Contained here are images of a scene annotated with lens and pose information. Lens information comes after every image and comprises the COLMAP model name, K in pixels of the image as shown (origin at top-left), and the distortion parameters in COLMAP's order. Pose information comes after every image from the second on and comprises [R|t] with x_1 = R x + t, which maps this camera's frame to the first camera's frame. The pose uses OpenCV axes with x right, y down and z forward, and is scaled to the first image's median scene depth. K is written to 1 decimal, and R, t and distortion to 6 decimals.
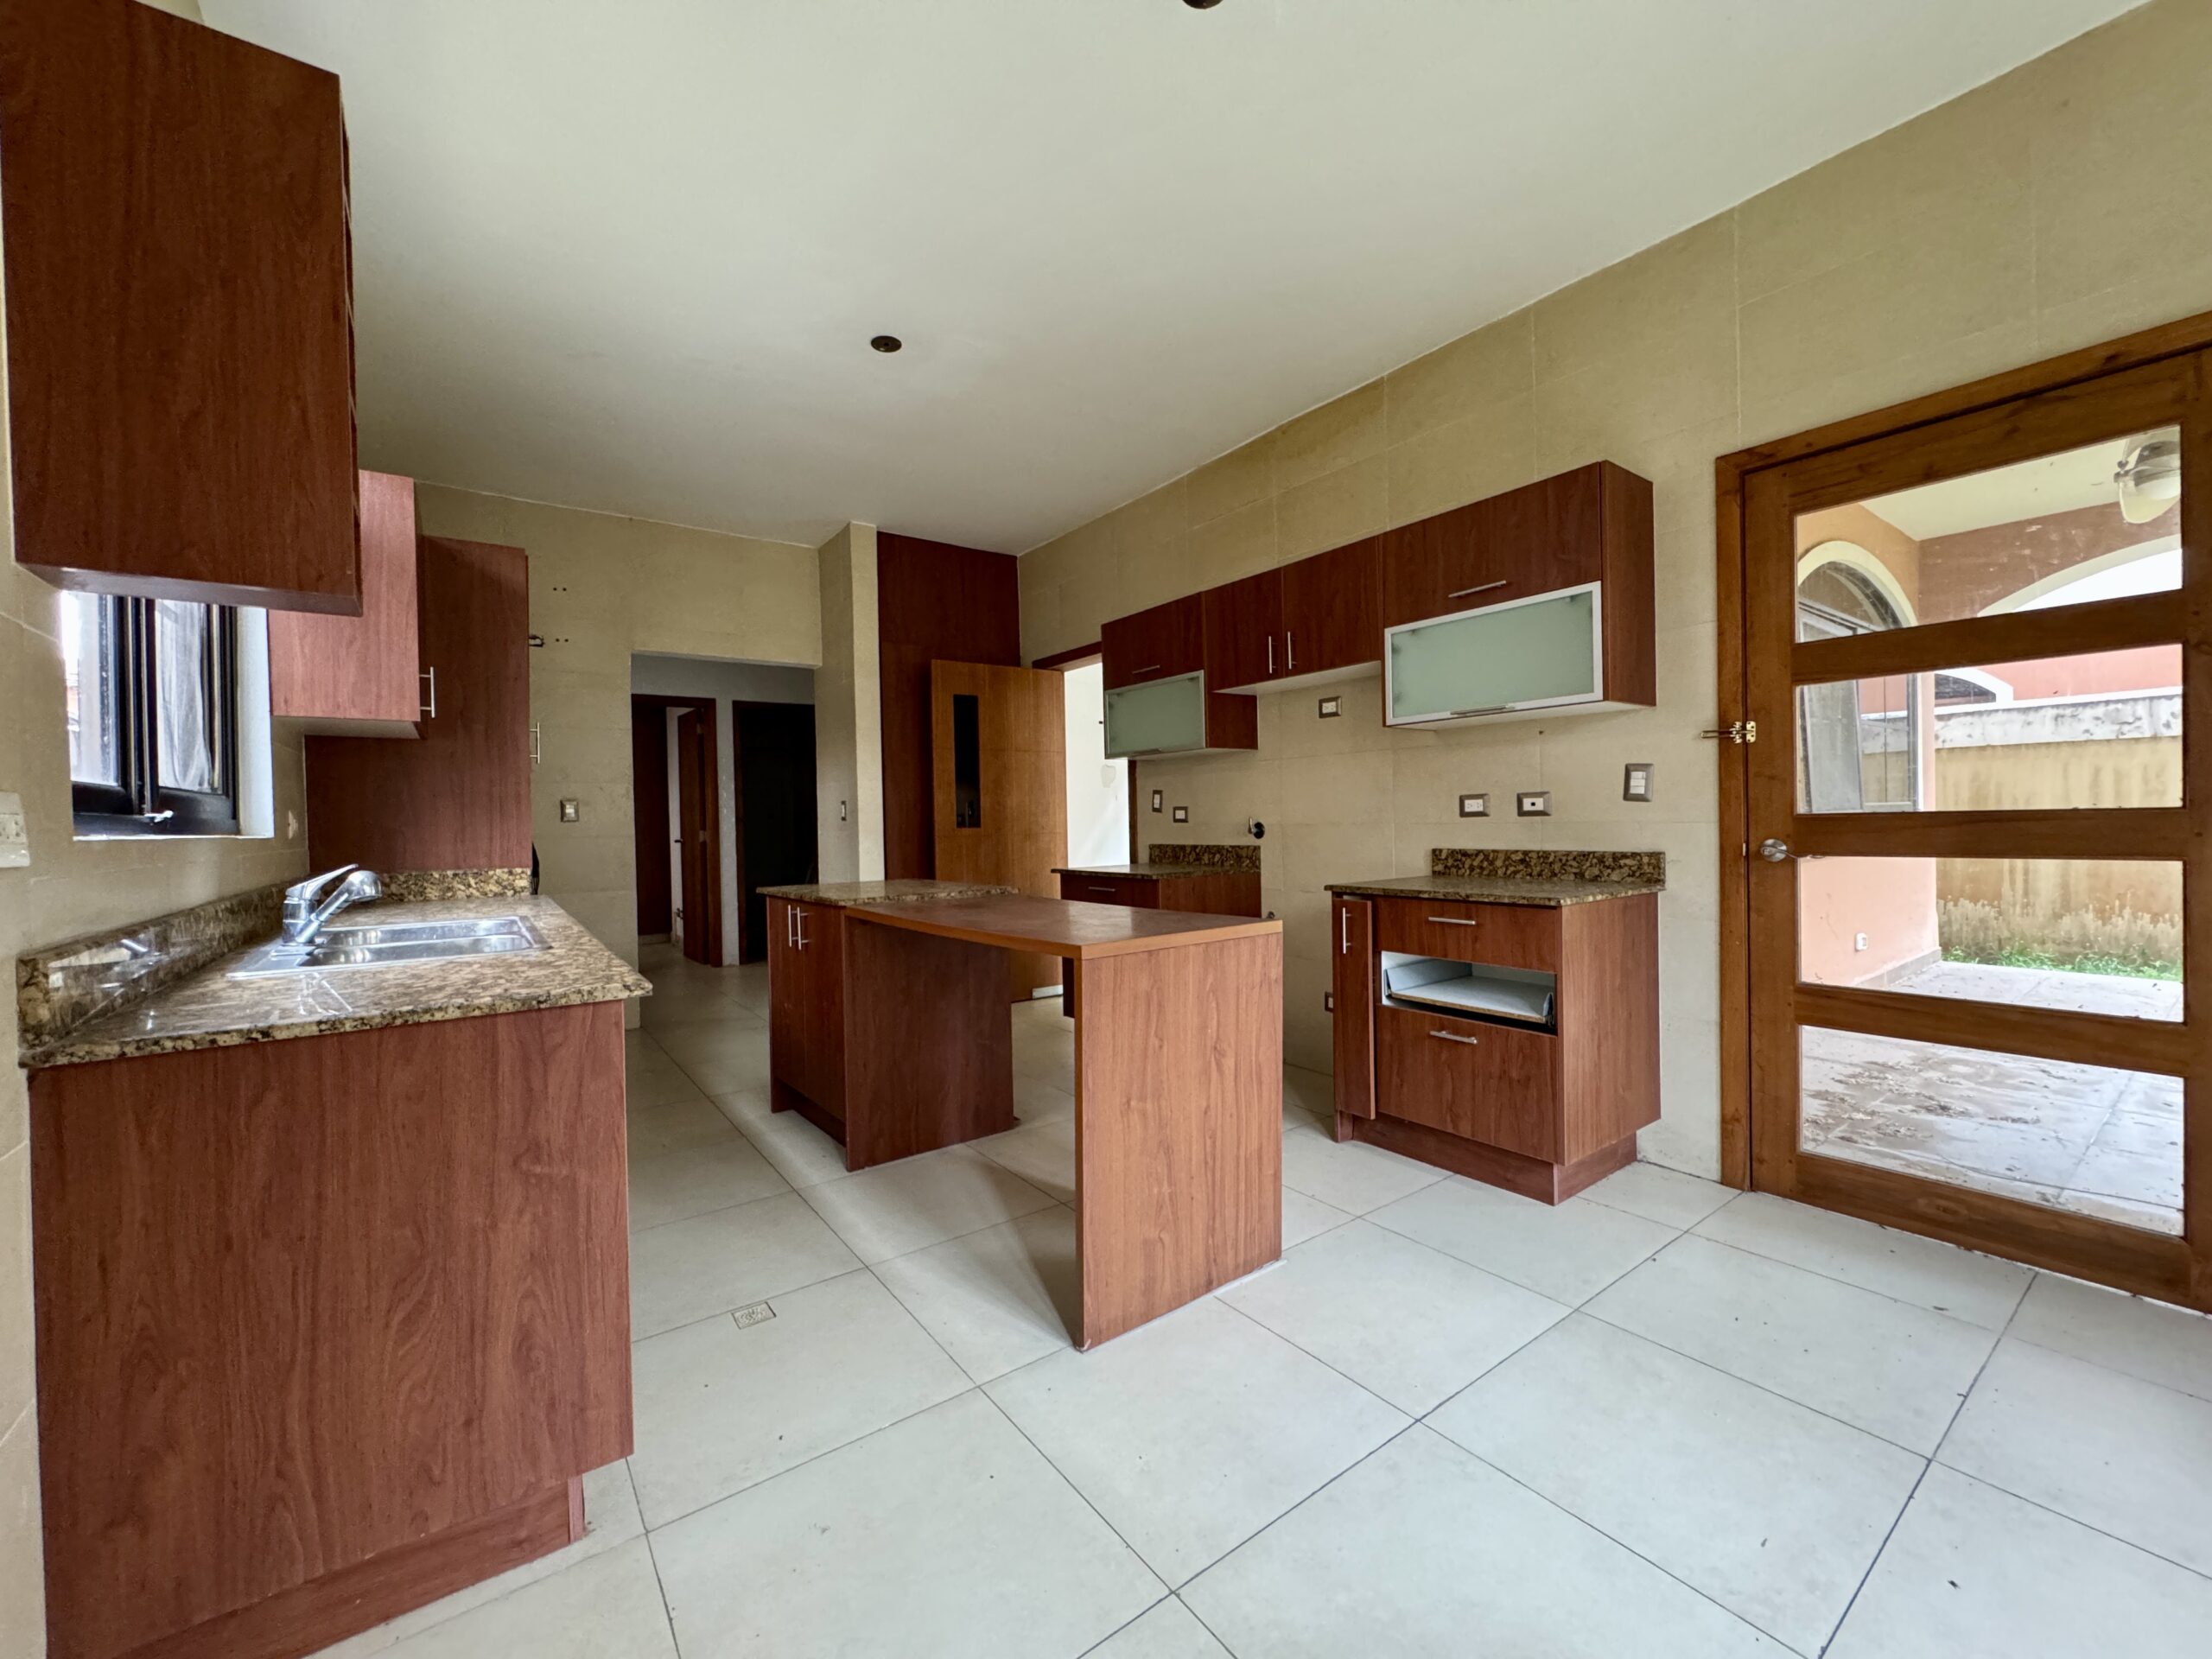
lens RADIAL K [[871.4, 0, 1102.5], [0, 871.4, 836.4], [0, 0, 1]] dist [-0.000764, -0.000464]
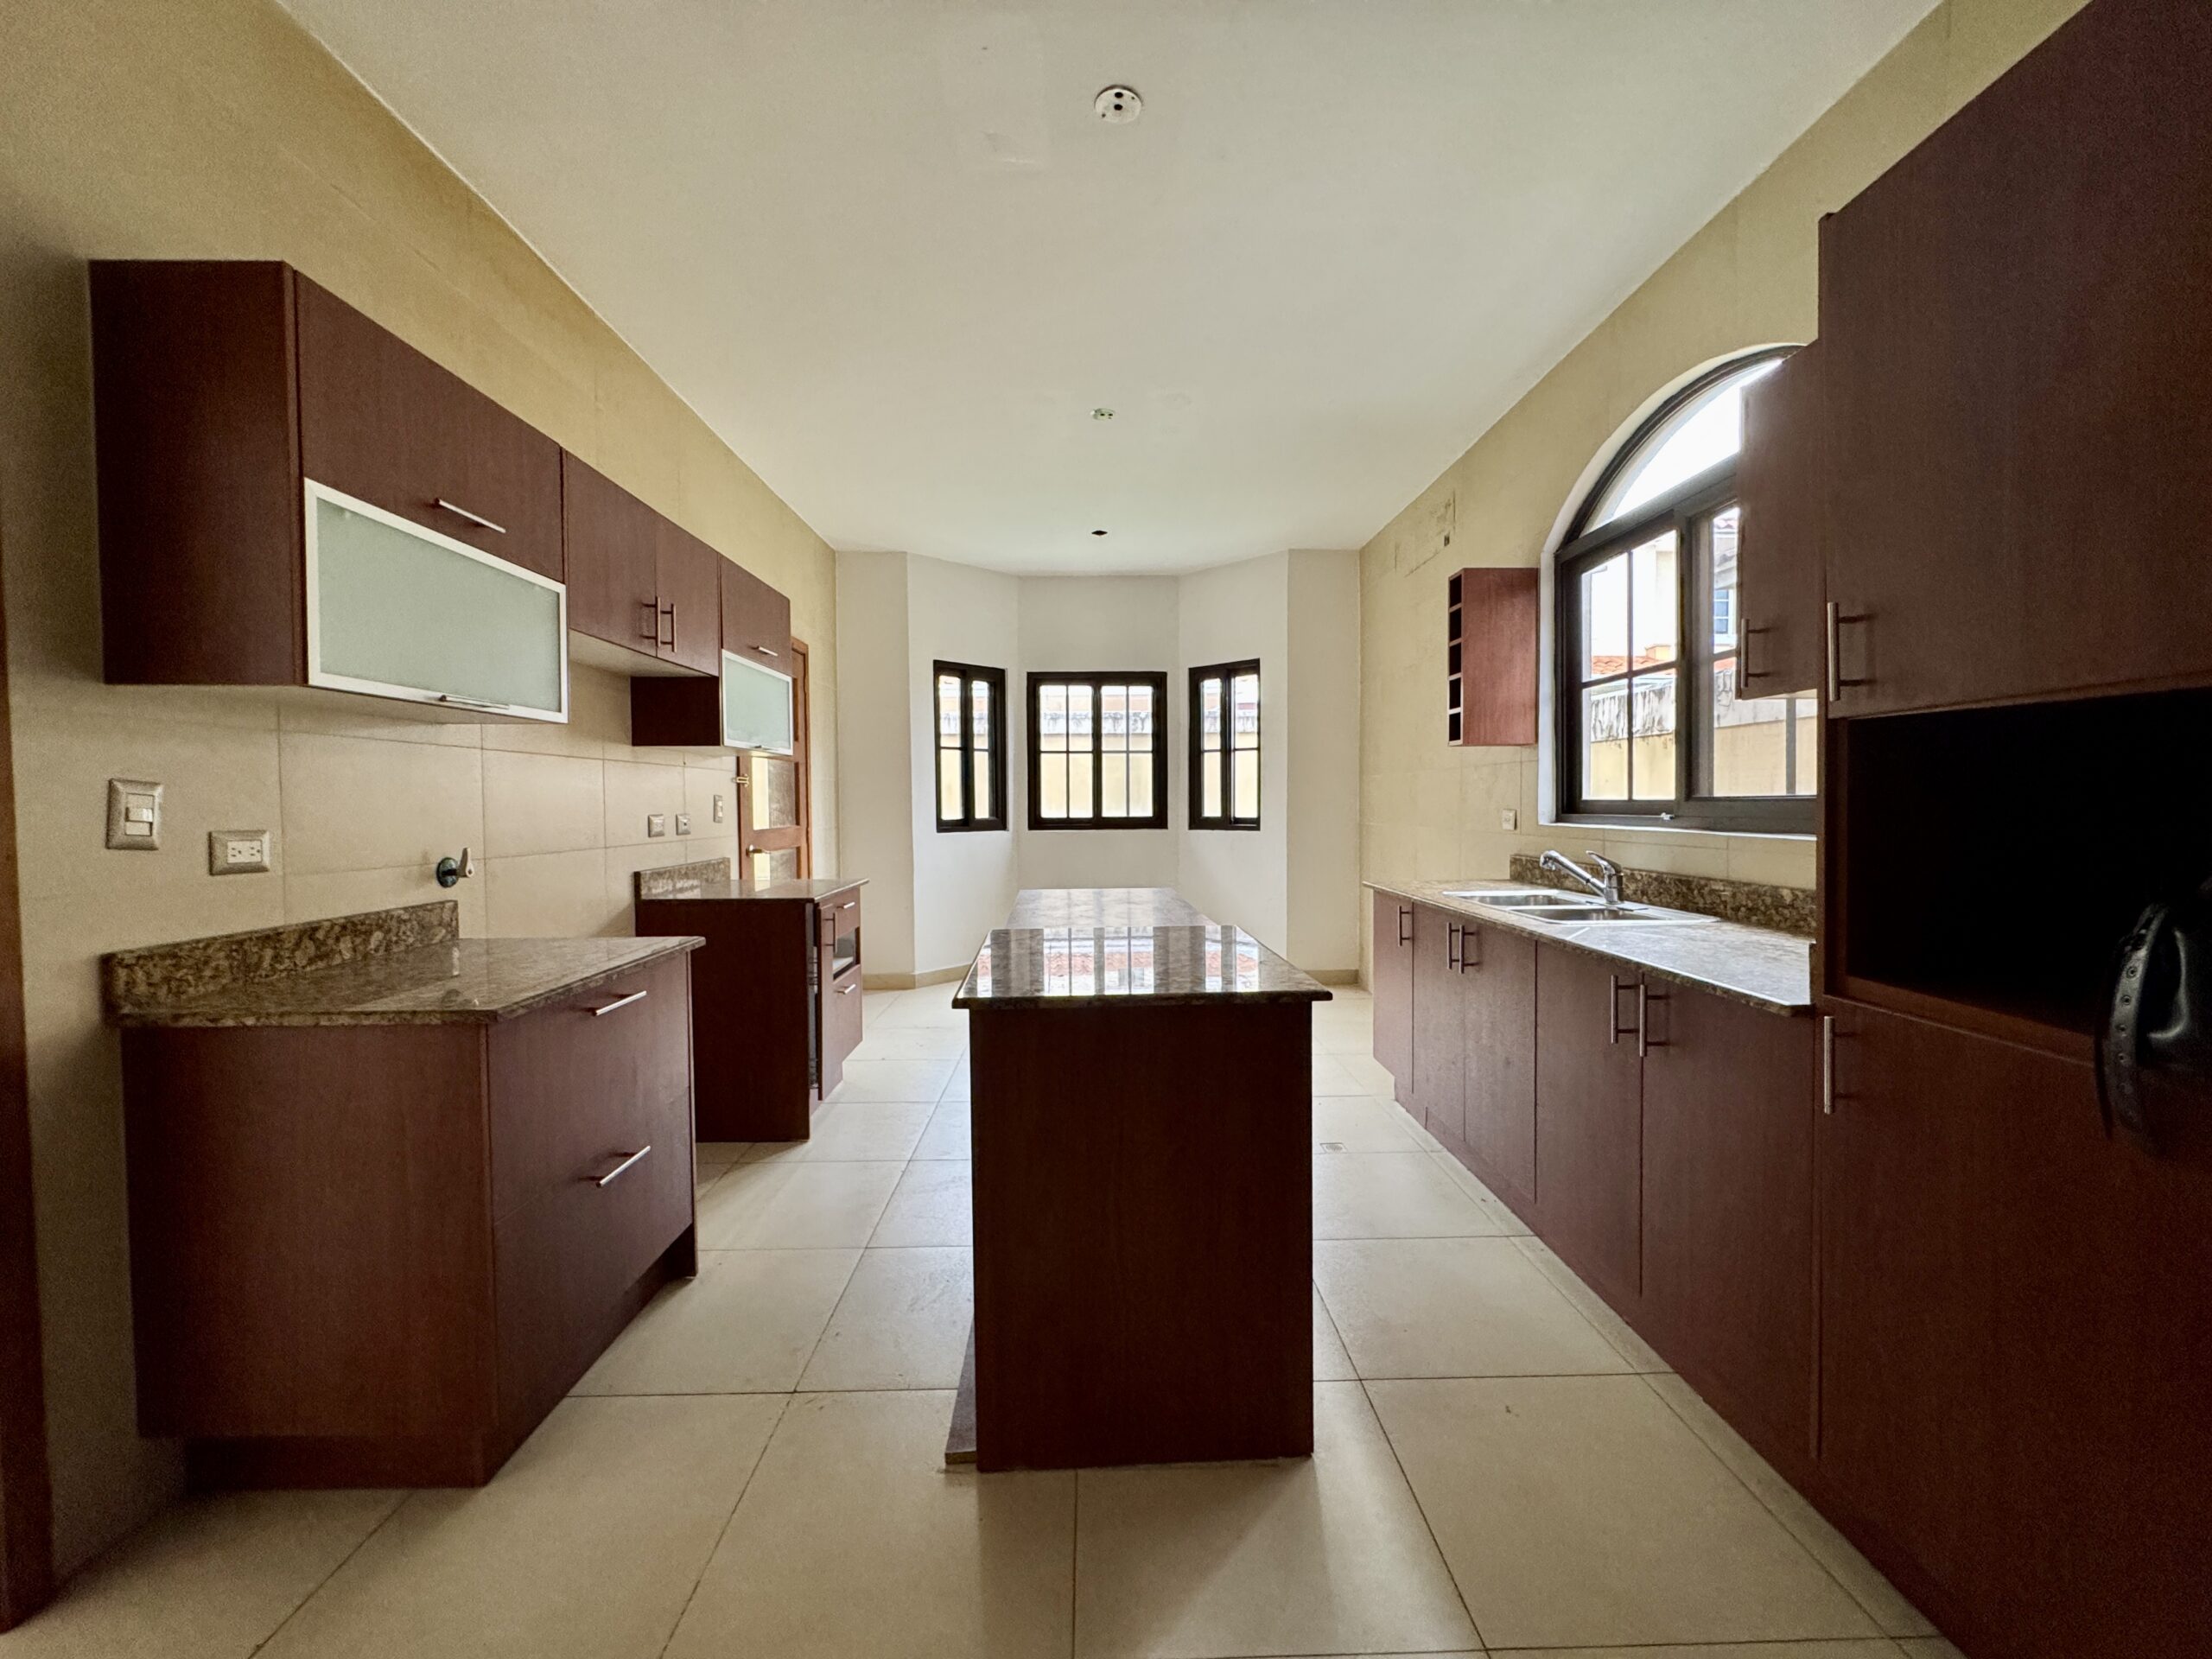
lens RADIAL K [[871.4, 0, 1101.7], [0, 871.4, 809.5], [0, 0, 1]] dist [-0.000764, -0.000464]
pose [[-0.807537, 0.009212, 0.589745, -0.816398], [0.021957, 0.999654, 0.014450, -0.077635], [-0.589408, 0.024617, -0.807460, 2.049533]]
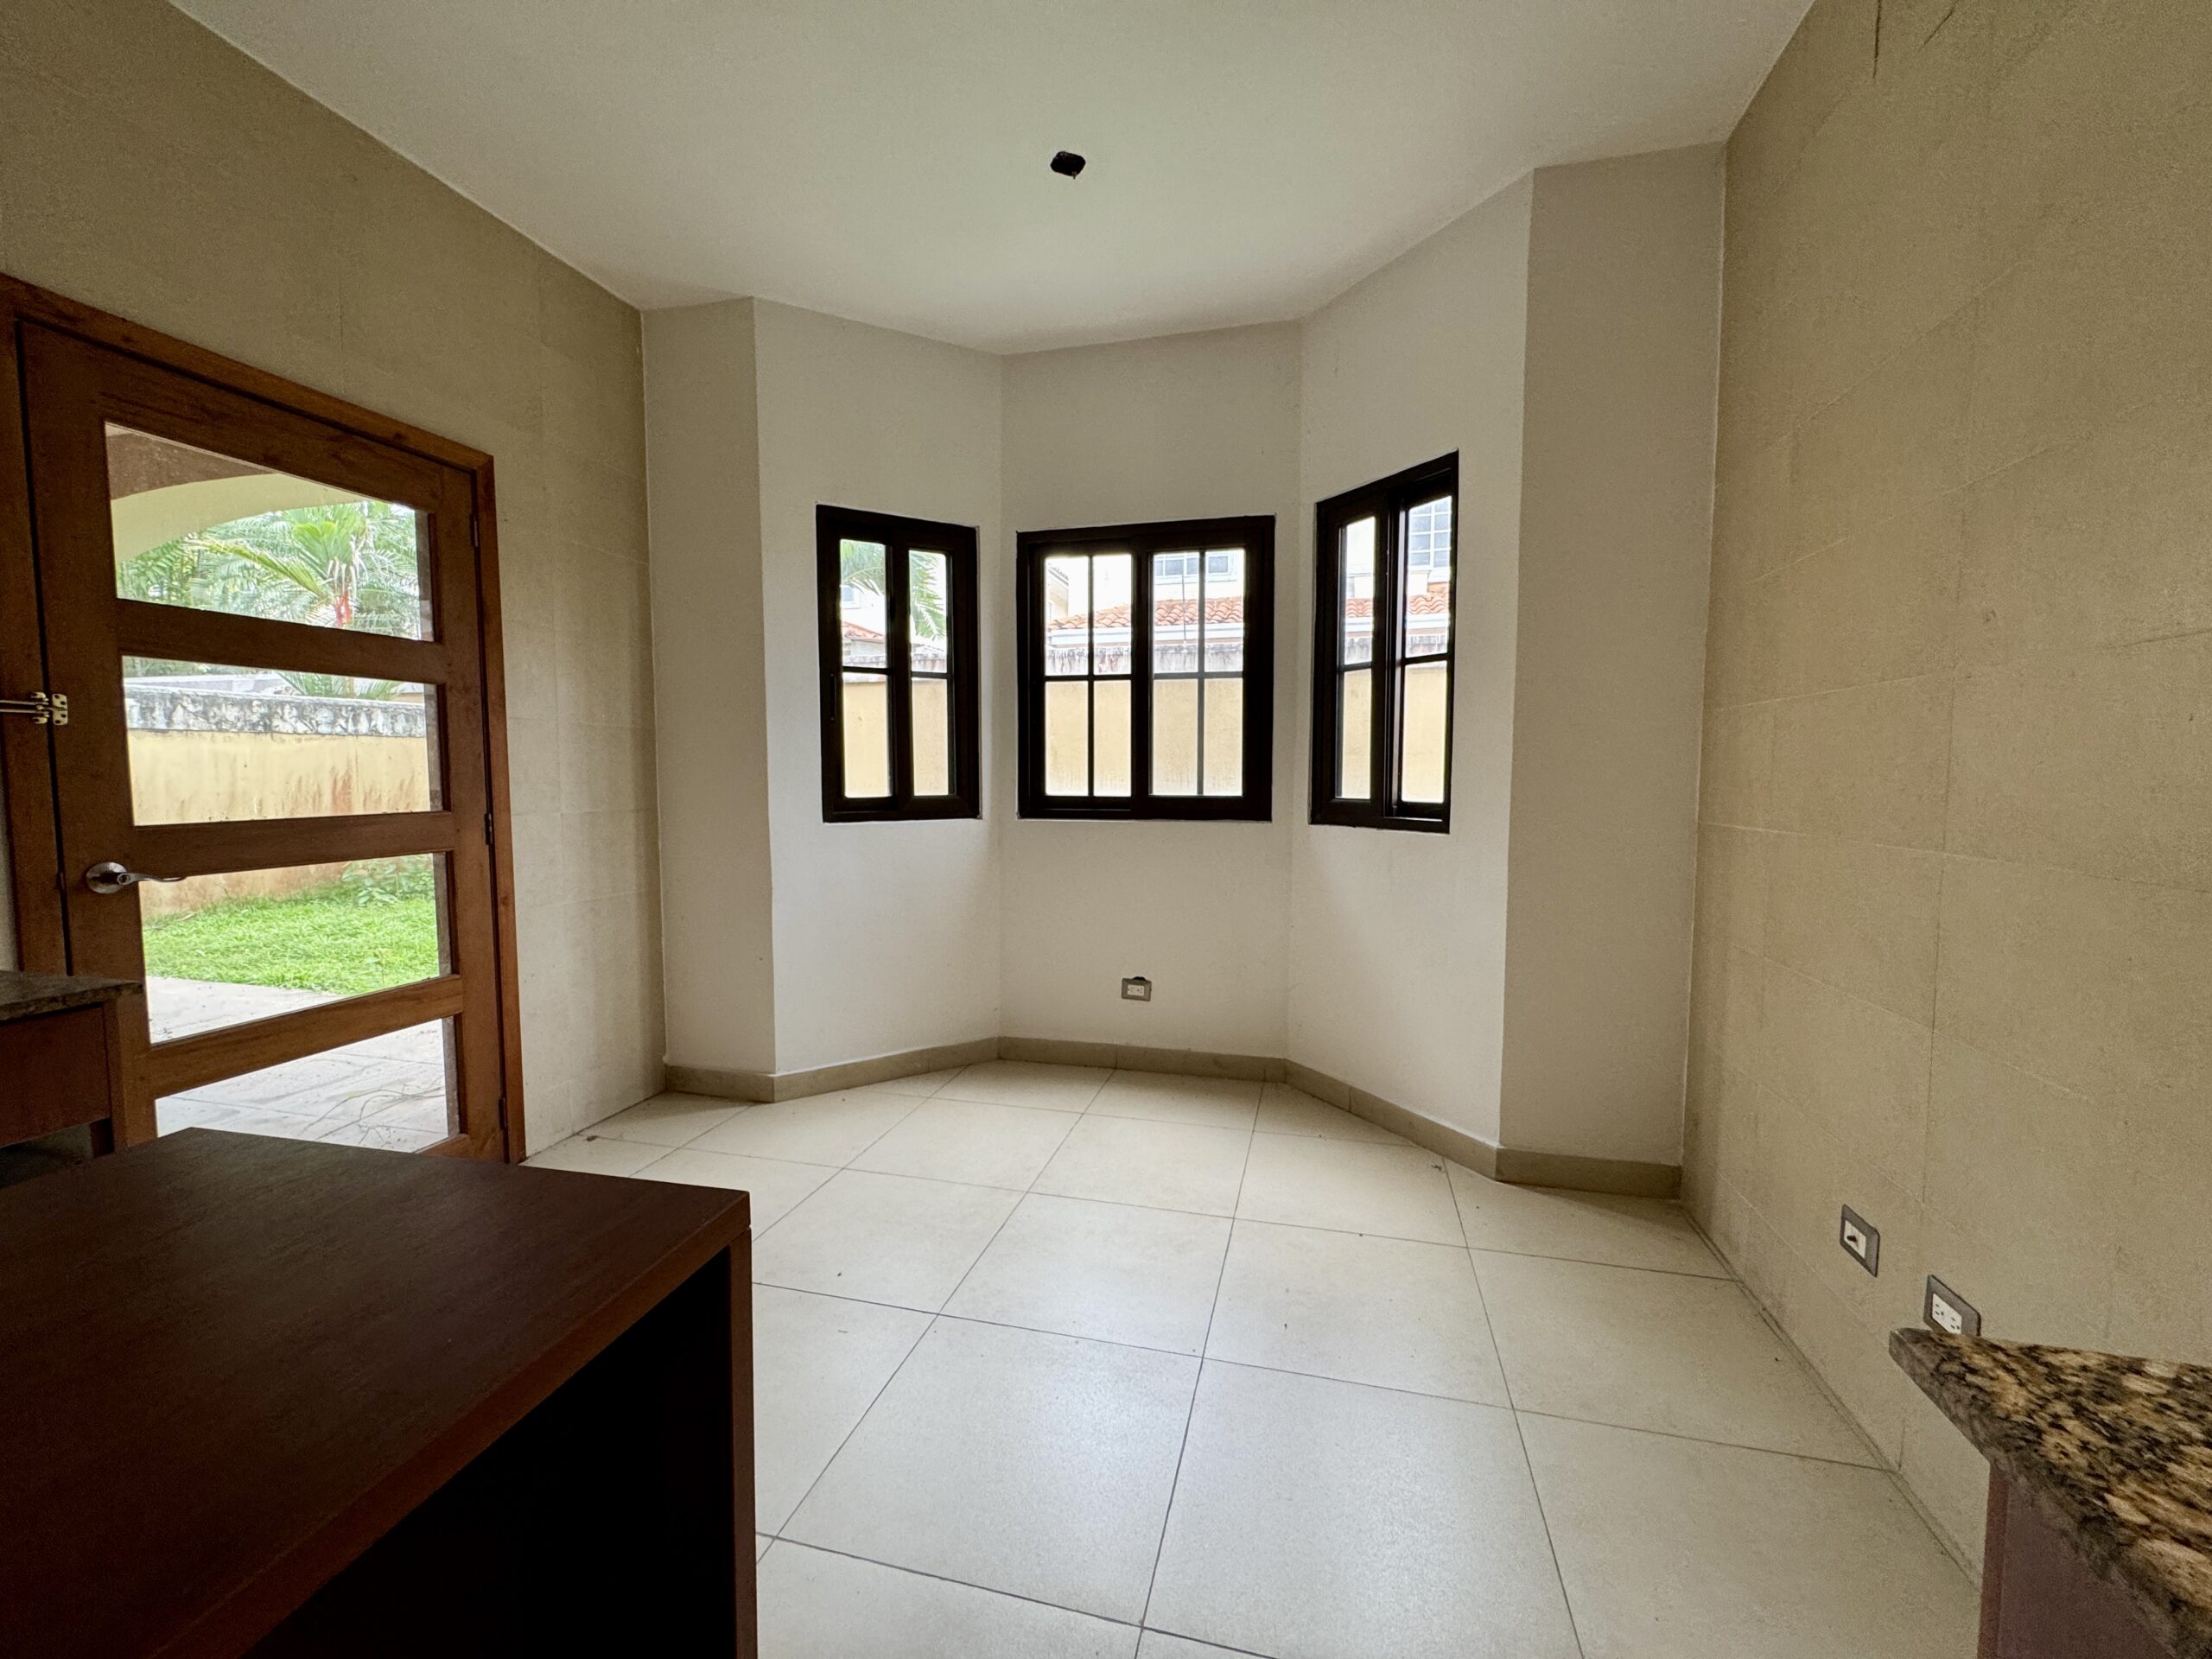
lens RADIAL K [[871.4, 0, 1115.4], [0, 871.4, 824.8], [0, 0, 1]] dist [-0.000764, -0.000464]
pose [[-0.626395, -0.040631, 0.778446, -0.315005], [0.013906, 0.997899, 0.063276, -0.061169], [-0.779382, 0.050461, -0.624514, 0.781587]]
